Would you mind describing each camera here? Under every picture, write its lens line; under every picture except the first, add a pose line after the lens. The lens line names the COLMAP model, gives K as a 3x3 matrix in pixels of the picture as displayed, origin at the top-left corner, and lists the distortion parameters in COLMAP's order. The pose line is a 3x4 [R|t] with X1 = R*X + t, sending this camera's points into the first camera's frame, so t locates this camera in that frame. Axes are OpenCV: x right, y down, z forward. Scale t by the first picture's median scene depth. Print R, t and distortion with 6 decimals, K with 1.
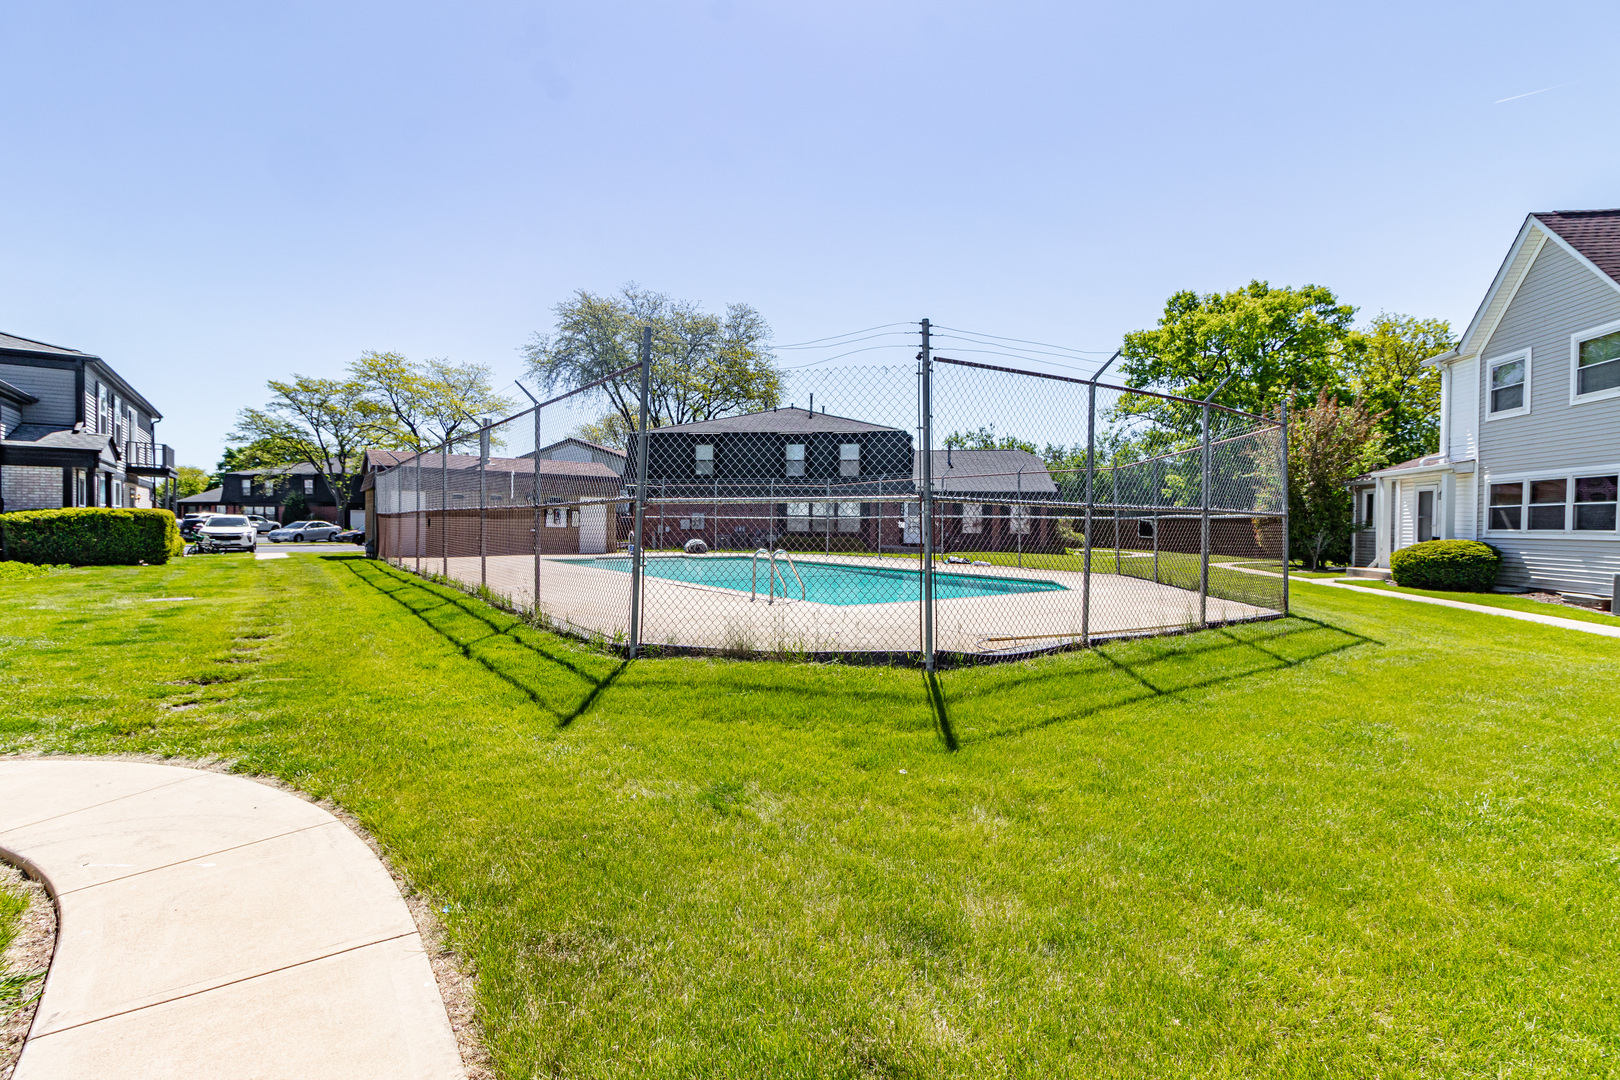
lens RADIAL K [[772.2, 0, 801.6], [0, 772.2, 525.4], [0, 0, 1]] dist [0.001998, 0.000219]
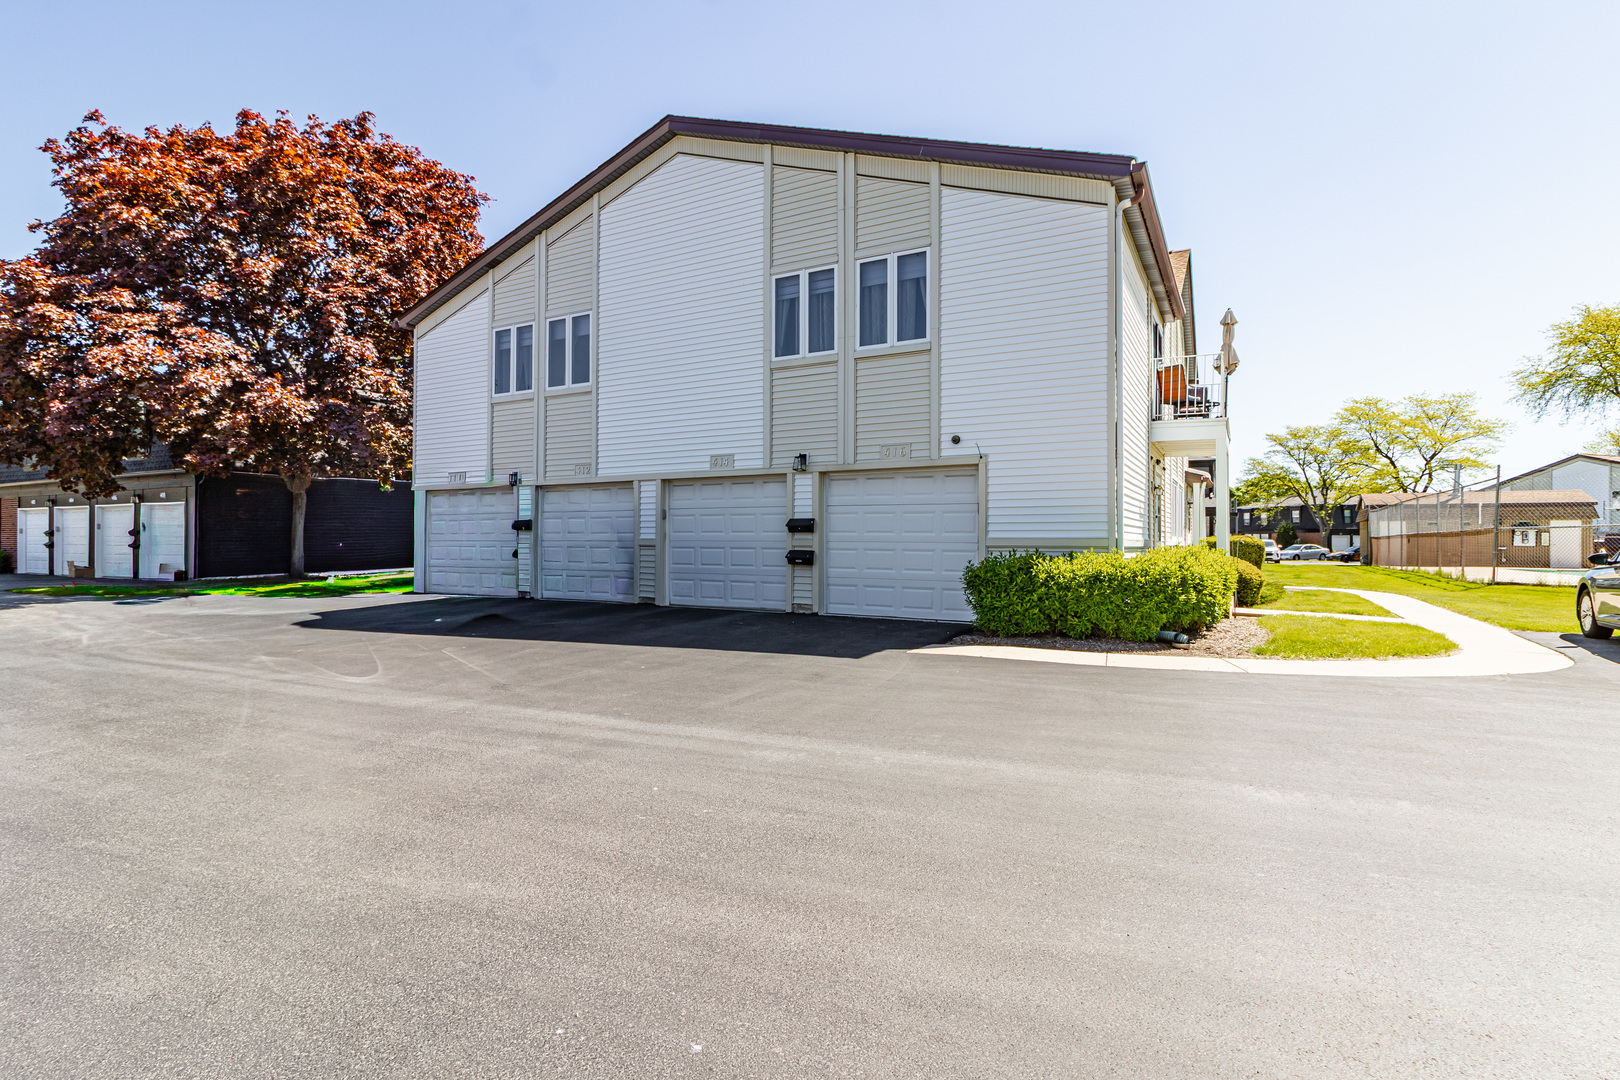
lens RADIAL K [[805.5, 0, 810.0], [0, 805.5, 540.0], [0, 0, 1]] dist [-0.000668, 0.000076]
pose [[0.463737, -0.012918, -0.885879, 0.131291], [-0.000287, 0.999891, -0.014731, 0.005734], [0.885973, 0.007086, 0.463683, -0.272468]]
